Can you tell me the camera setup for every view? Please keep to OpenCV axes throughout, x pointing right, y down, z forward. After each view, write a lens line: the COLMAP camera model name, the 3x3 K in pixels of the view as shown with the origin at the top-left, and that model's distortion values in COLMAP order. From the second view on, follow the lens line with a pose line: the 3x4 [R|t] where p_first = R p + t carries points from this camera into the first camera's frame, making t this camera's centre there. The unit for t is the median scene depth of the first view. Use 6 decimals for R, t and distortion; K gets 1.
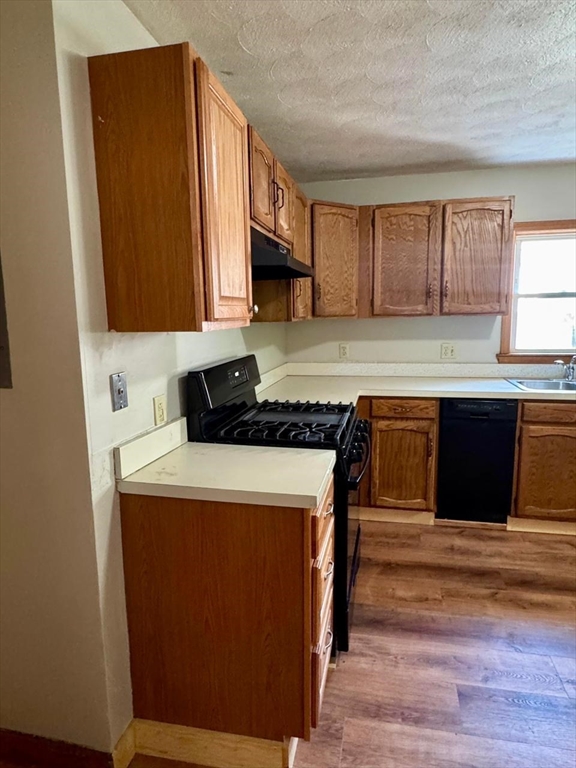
lens RADIAL K [[457.4, 0, 294.2], [0, 457.4, 381.3], [0, 0, 1]] dist [-0.000614, -0.000429]
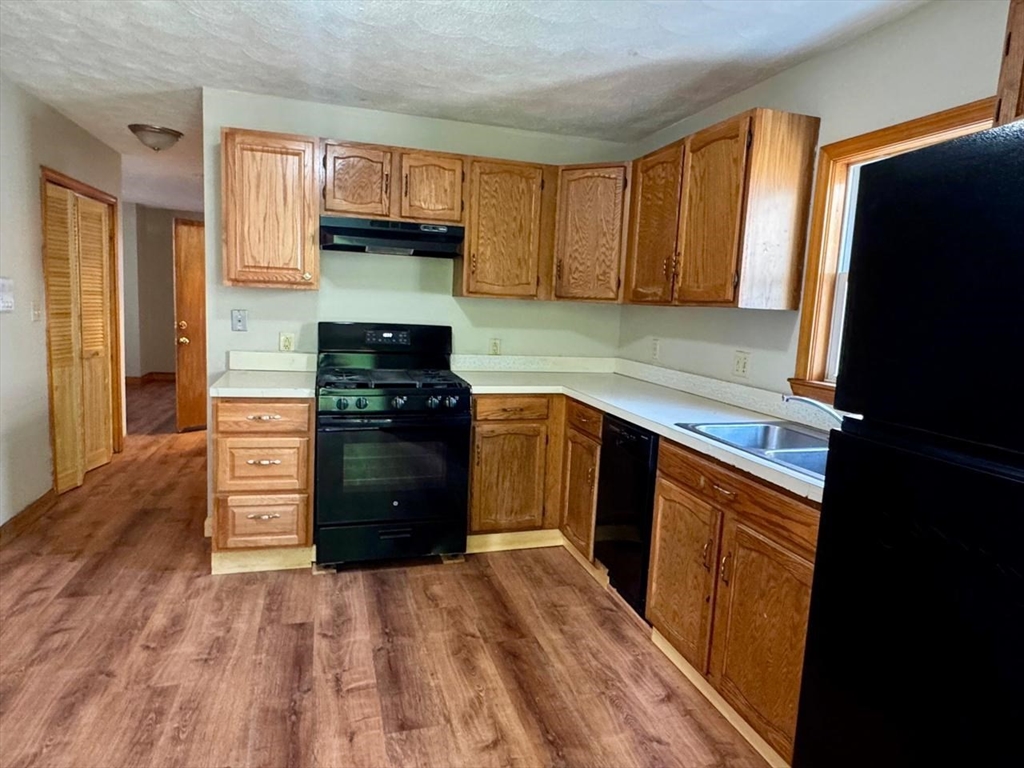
lens RADIAL K [[609.8, 0, 513.6], [0, 609.8, 383.0], [0, 0, 1]] dist [-0.000614, -0.000429]
pose [[0.482530, 0.154830, -0.862086, 1.088875], [-0.184152, 0.980186, 0.072966, -0.053633], [0.856302, 0.123547, 0.501481, 0.380544]]
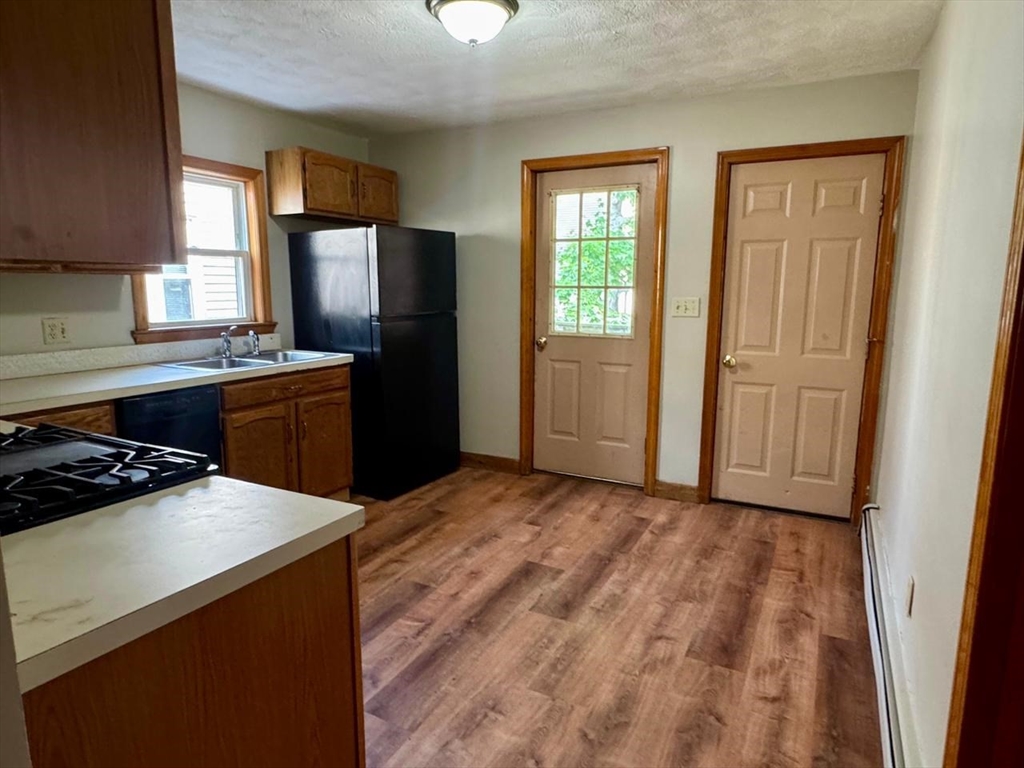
lens RADIAL K [[609.8, 0, 513.6], [0, 609.8, 383.0], [0, 0, 1]] dist [-0.000614, -0.000429]
pose [[0.271512, -0.136272, 0.952739, -0.341488], [0.131400, 0.985904, 0.103569, -0.001557], [-0.953423, 0.097070, 0.285591, 0.223626]]
